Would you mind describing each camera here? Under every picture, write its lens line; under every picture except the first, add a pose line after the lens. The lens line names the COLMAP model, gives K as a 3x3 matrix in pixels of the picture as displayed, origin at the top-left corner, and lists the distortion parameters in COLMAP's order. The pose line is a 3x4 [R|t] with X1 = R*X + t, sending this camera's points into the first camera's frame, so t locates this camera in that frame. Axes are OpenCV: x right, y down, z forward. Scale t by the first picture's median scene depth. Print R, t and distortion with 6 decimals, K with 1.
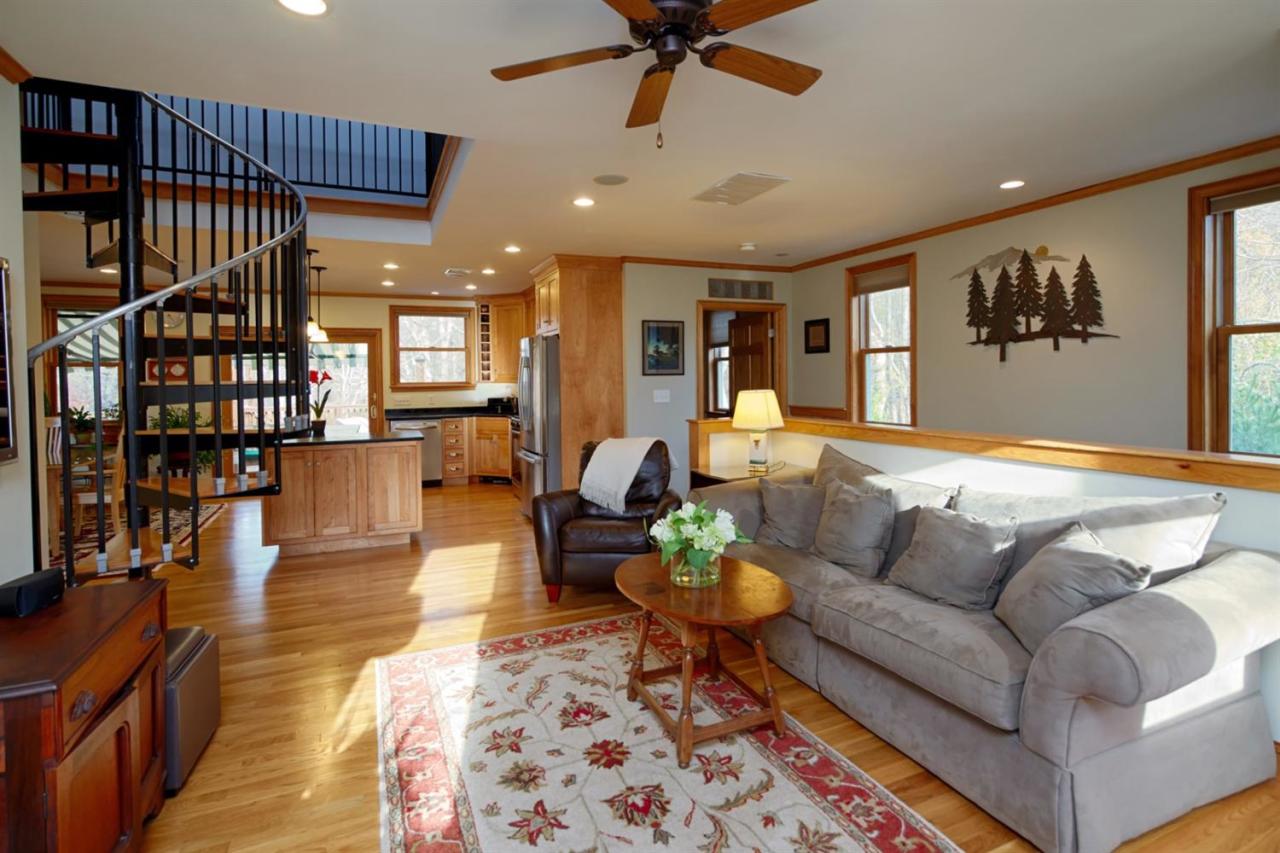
lens RADIAL K [[621.2, 0, 641.9], [0, 621.2, 378.1], [0, 0, 1]] dist [-0.000355, -0.000067]
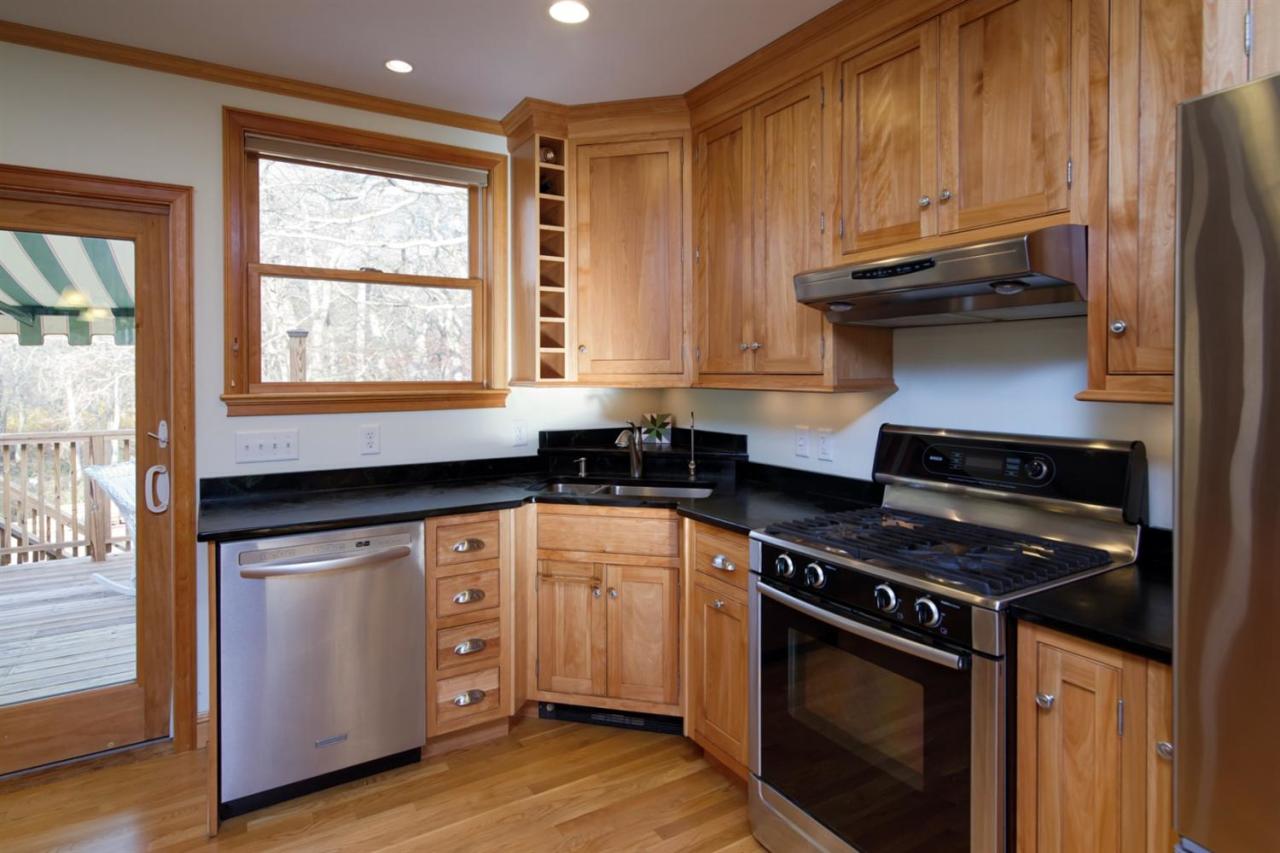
lens RADIAL K [[686.2, 0, 637.1], [0, 686.2, 373.6], [0, 0, 1]] dist [-0.001062, -0.000125]
pose [[0.989255, 0.011177, 0.145775, -0.543356], [-0.010458, 0.999929, -0.005697, 0.005690], [-0.145829, 0.004111, 0.989301, 1.362444]]
